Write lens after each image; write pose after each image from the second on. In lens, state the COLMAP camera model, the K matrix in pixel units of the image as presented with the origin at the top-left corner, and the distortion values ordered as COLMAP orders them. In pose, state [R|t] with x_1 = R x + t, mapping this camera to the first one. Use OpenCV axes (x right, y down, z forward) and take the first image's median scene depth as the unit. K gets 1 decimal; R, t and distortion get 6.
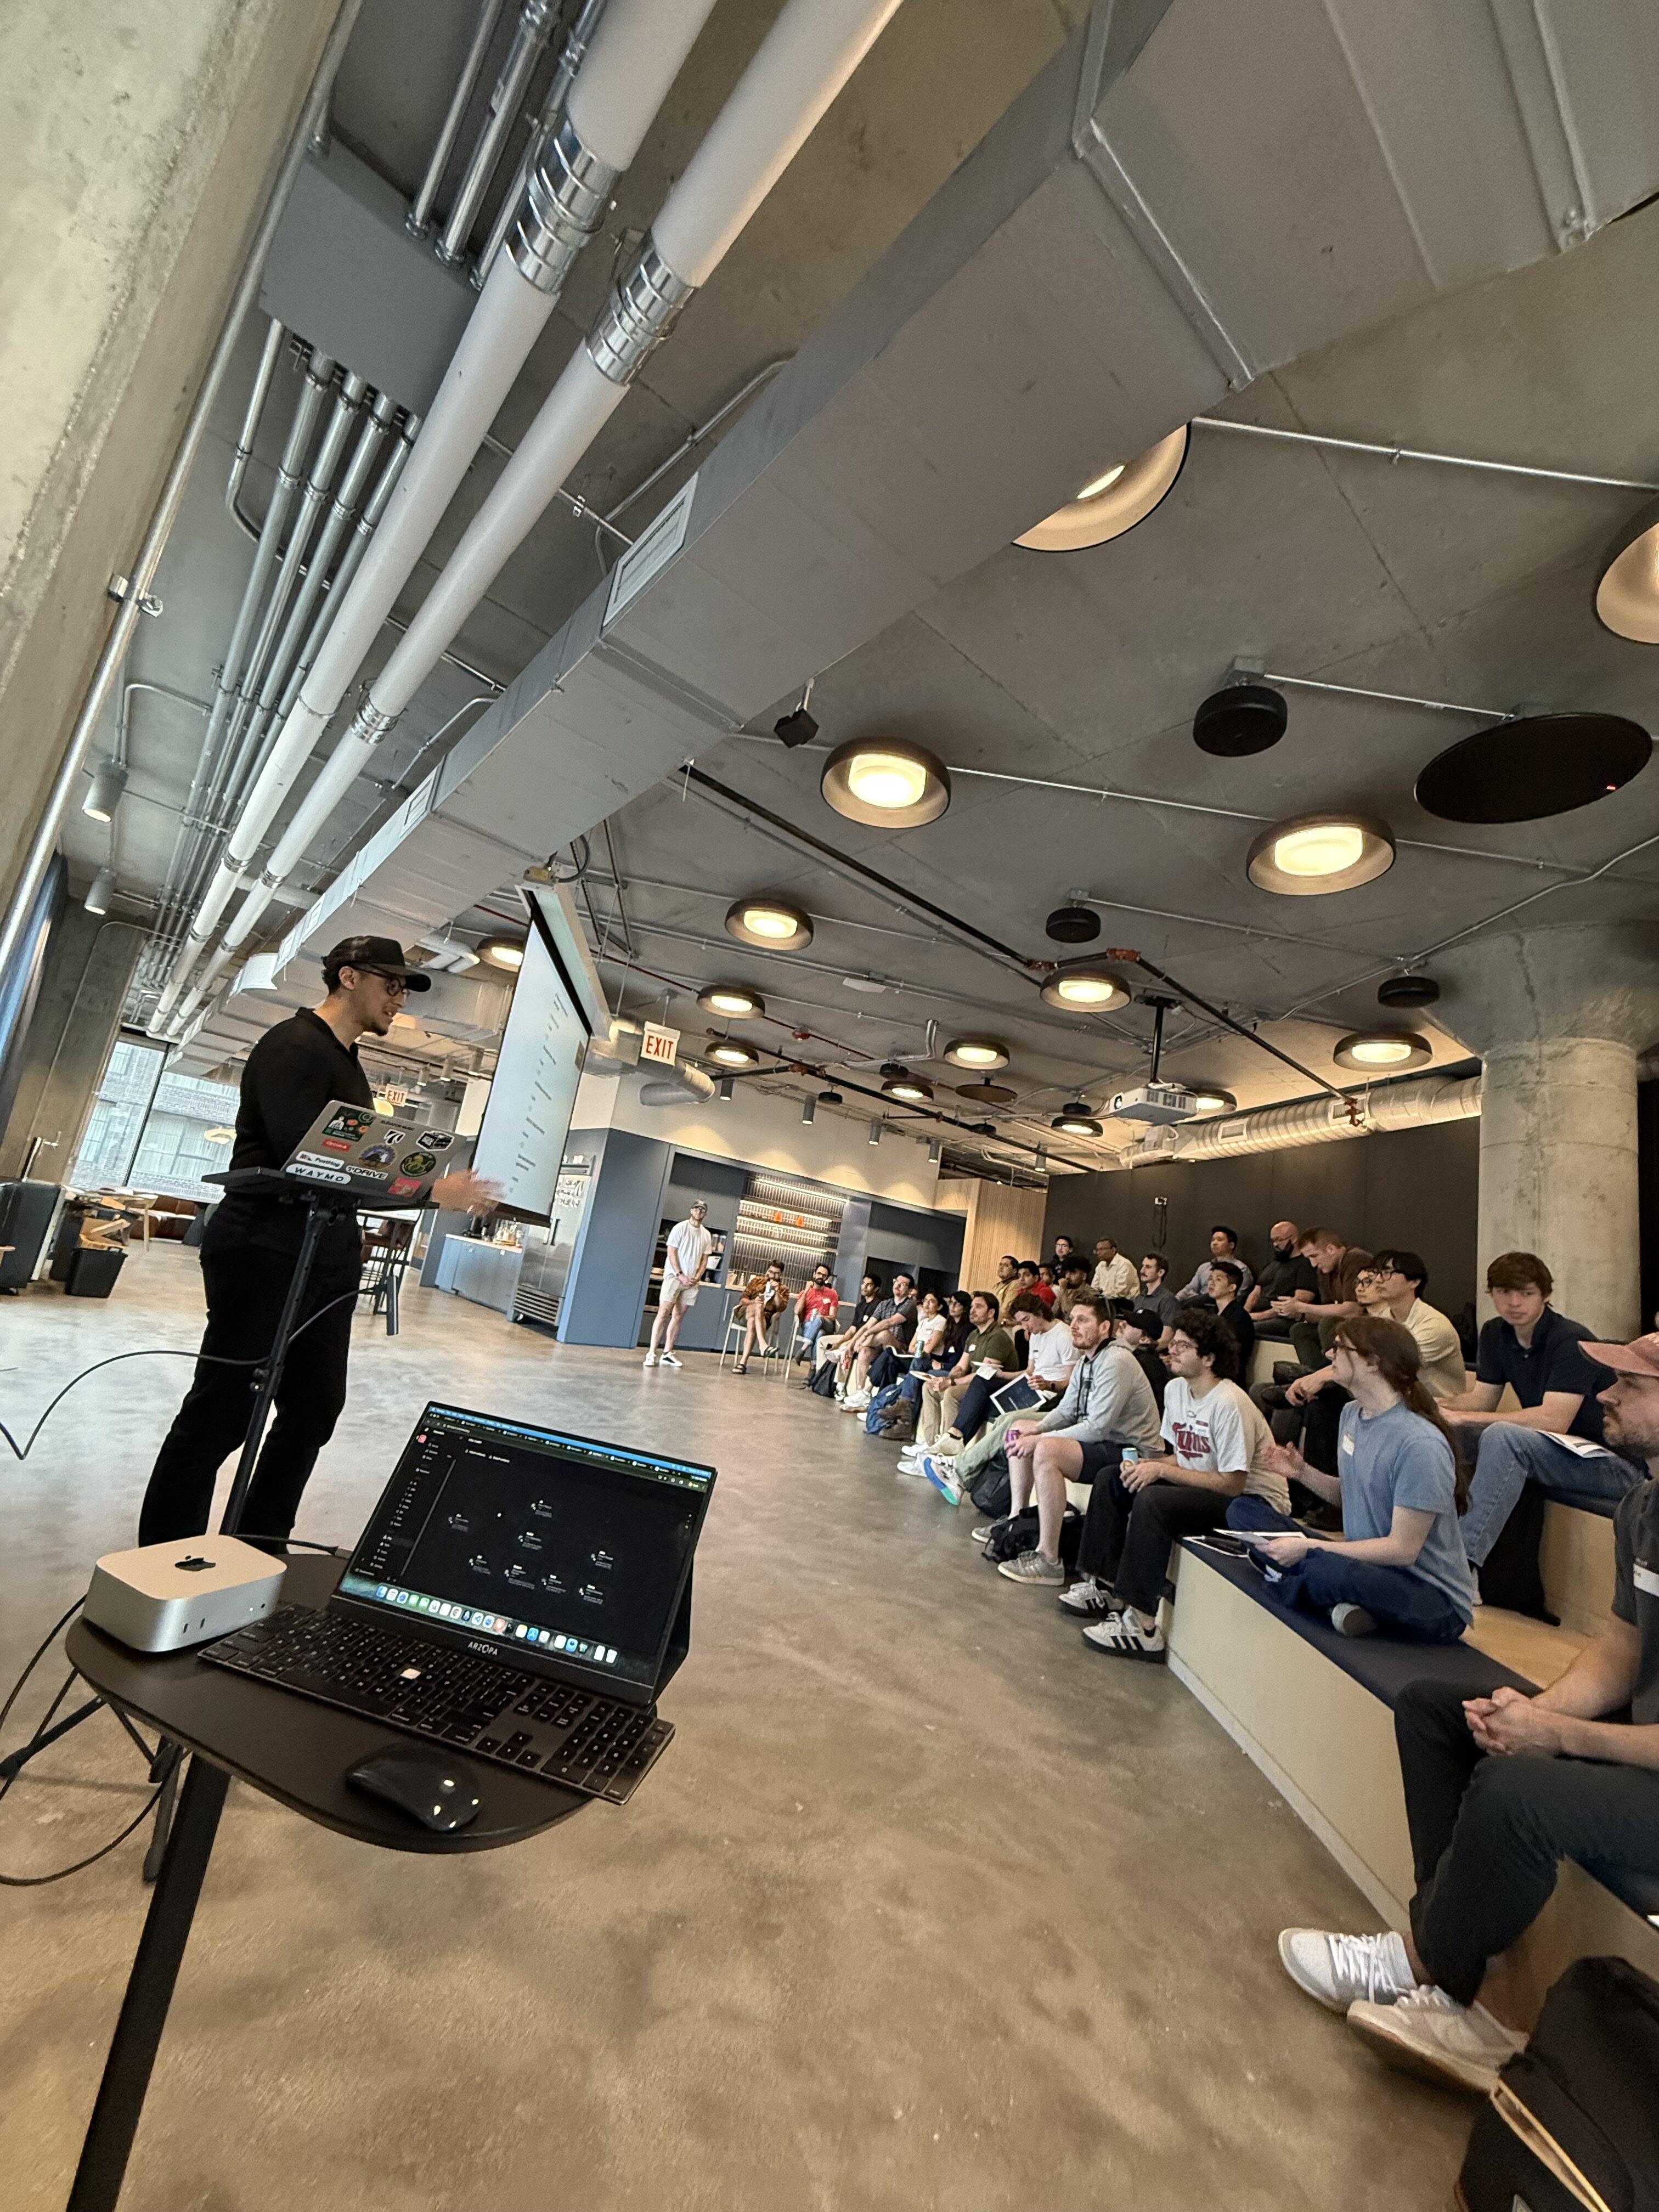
lens RADIAL K [[875.1, 0, 825.6], [0, 875.1, 1095.0], [0, 0, 1]] dist [-0.000254, 0.000270]
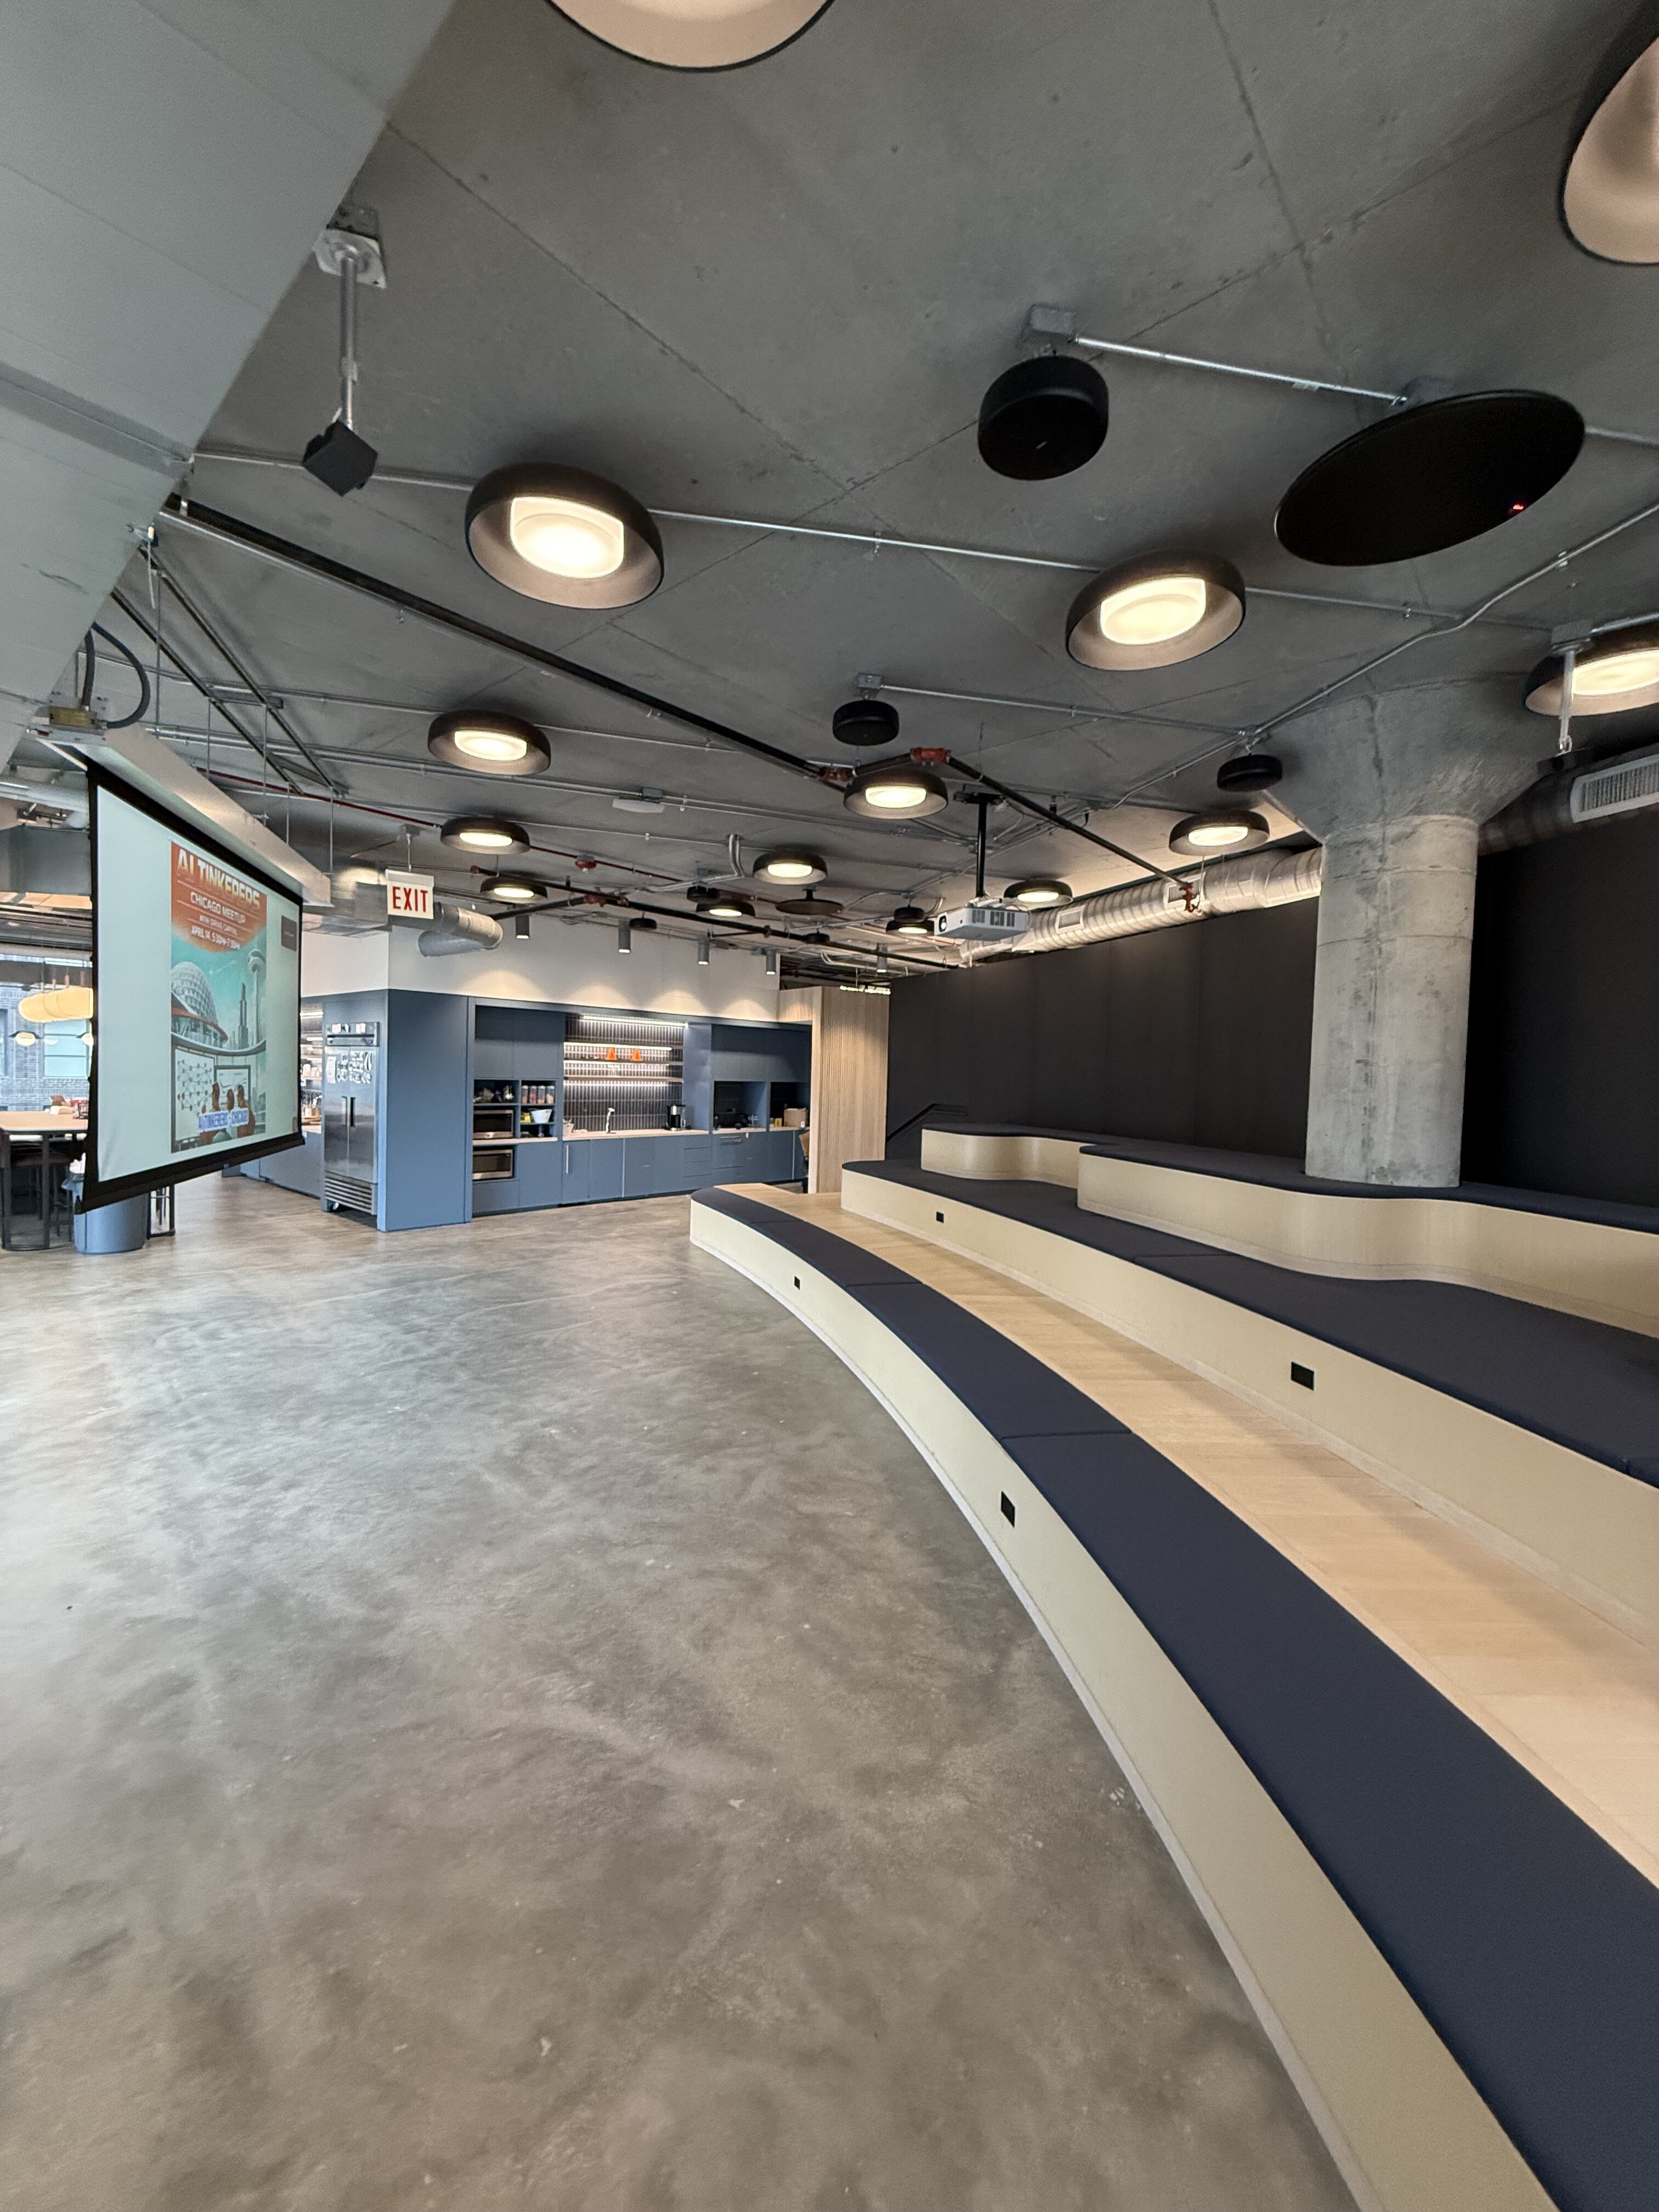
lens RADIAL K [[875.1, 0, 825.6], [0, 875.1, 1095.0], [0, 0, 1]] dist [-0.000254, 0.000270]
pose [[0.981068, -0.138225, 0.135648, 0.107502], [0.101042, 0.962863, 0.250369, -0.082798], [-0.165218, -0.231922, 0.958601, 0.192402]]
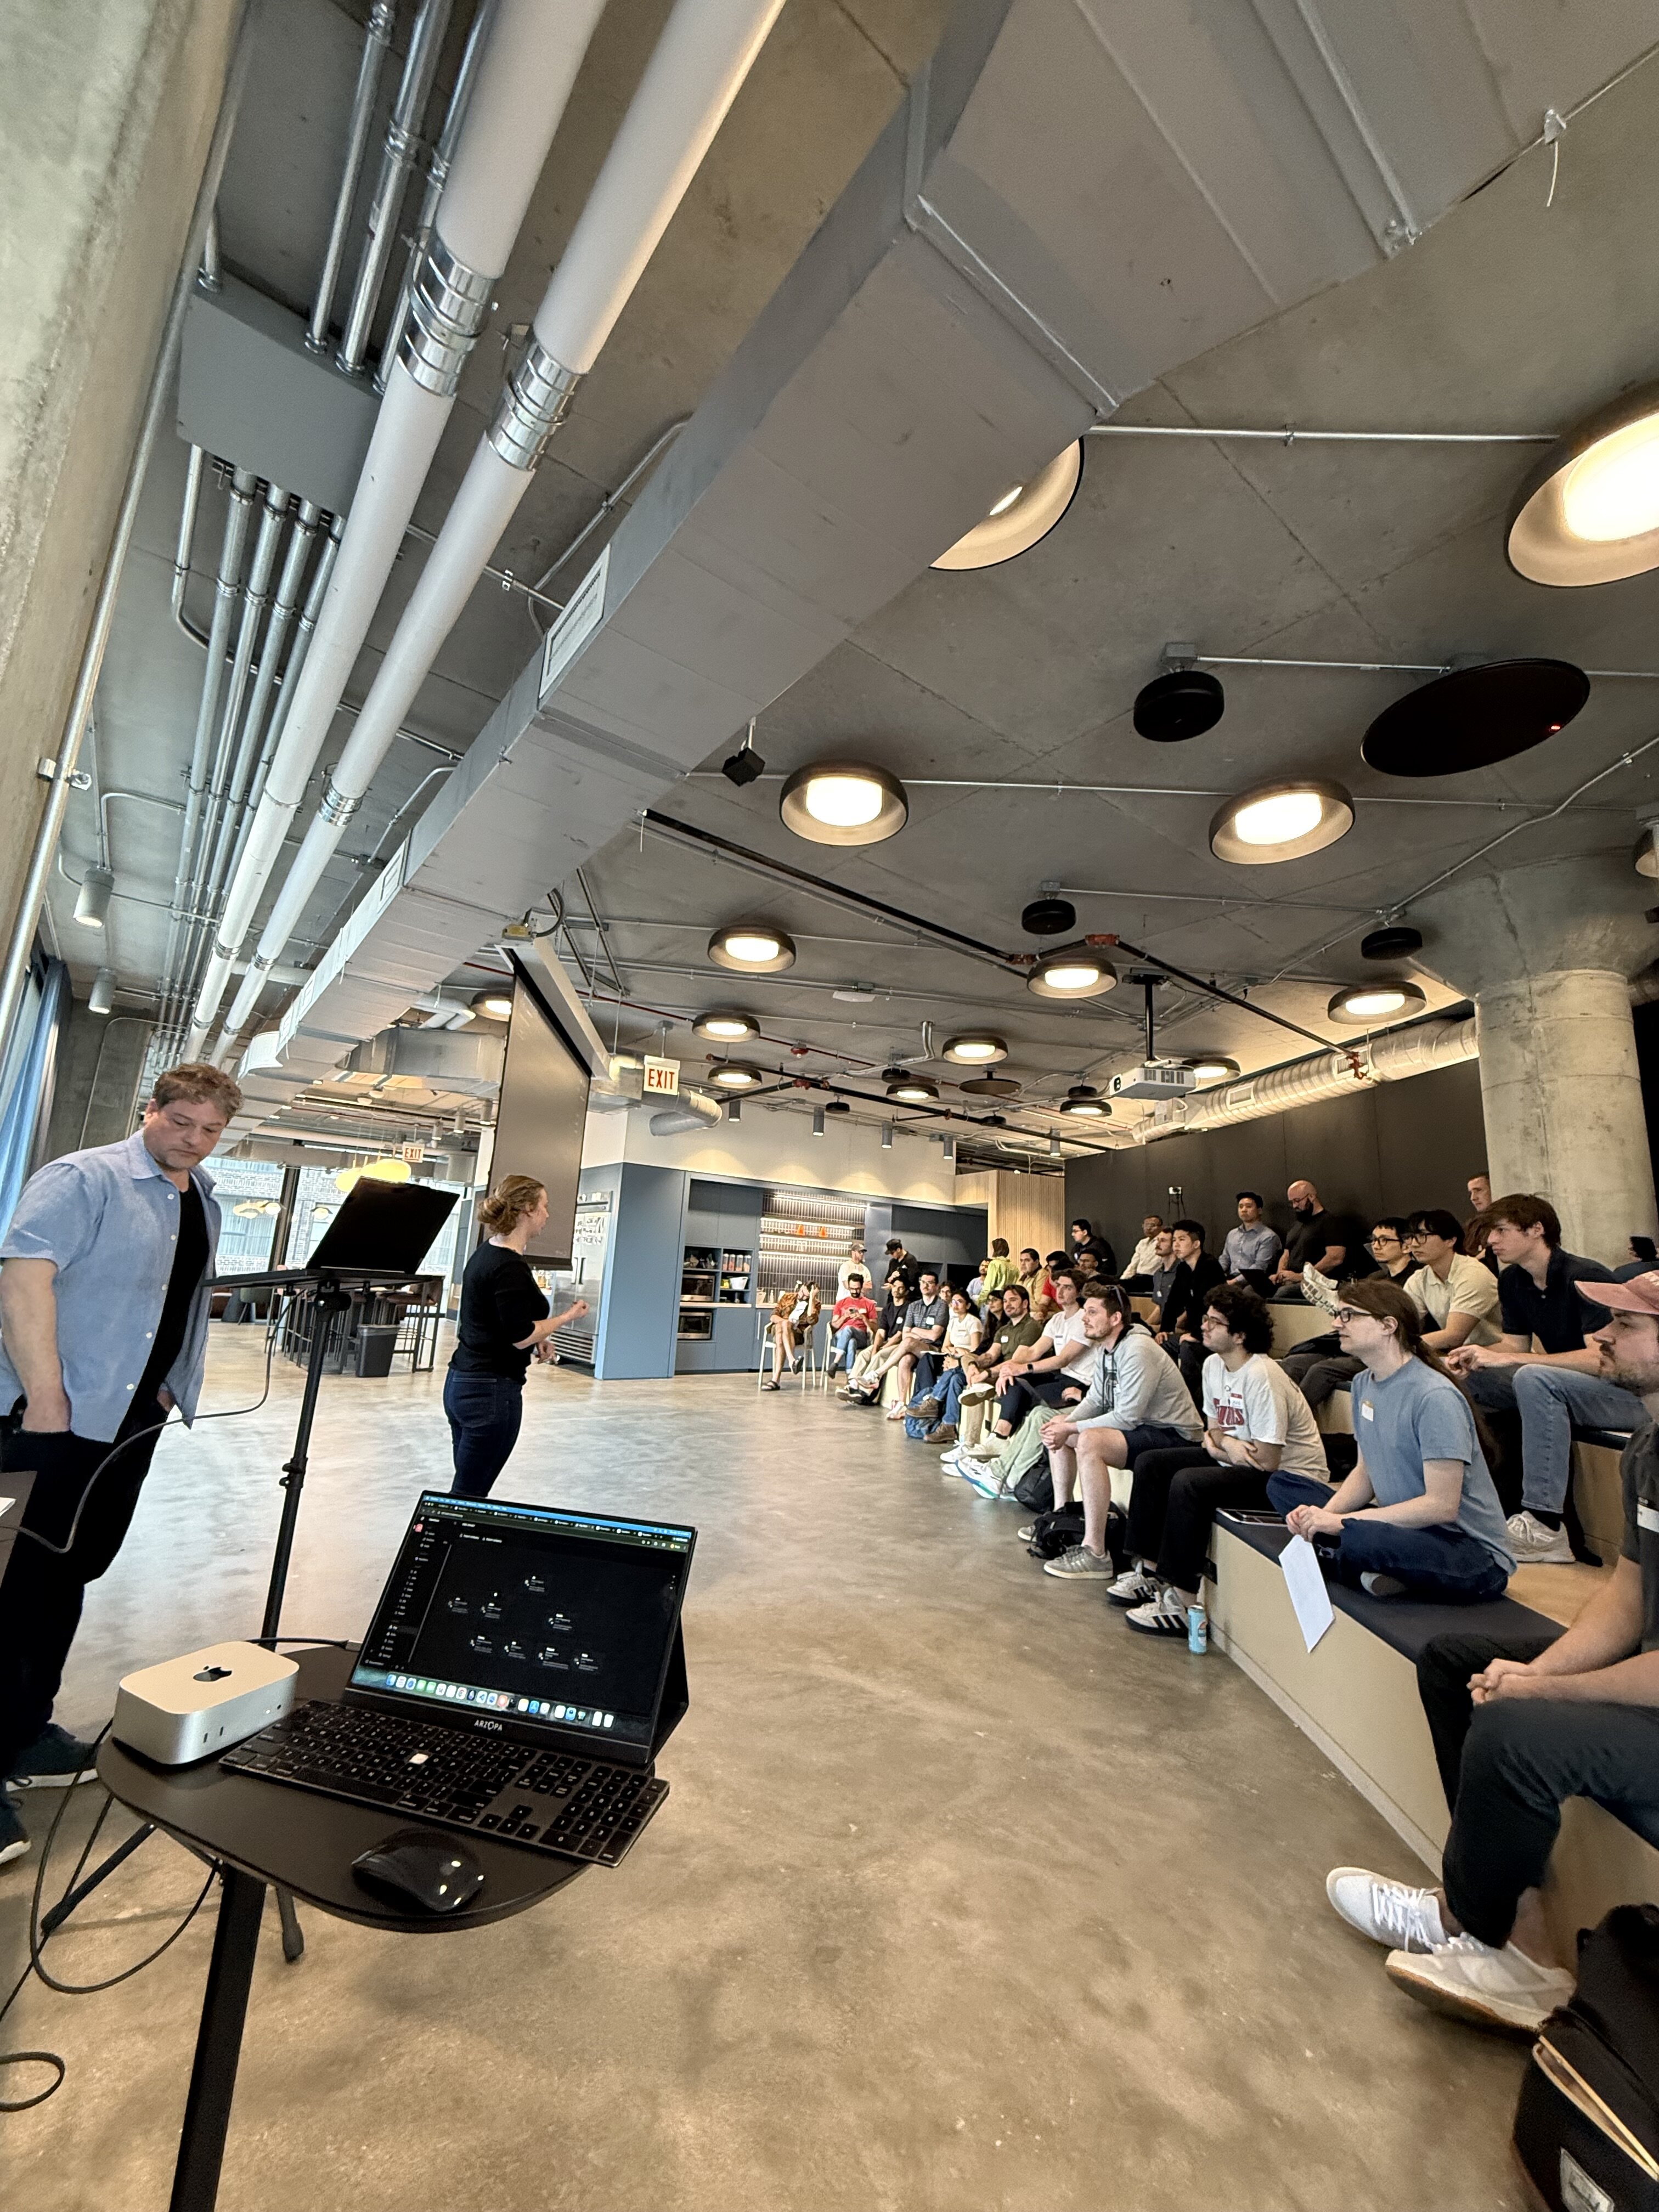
lens RADIAL K [[874.9, 0, 824.7], [0, 874.9, 1094.6], [0, 0, 1]] dist [-0.000546, 0.000373]
pose [[0.993319, -0.114095, -0.017294, 0.024744], [0.113983, 0.993456, -0.007311, -0.015079], [0.018015, 0.005291, 0.999824, -0.011614]]
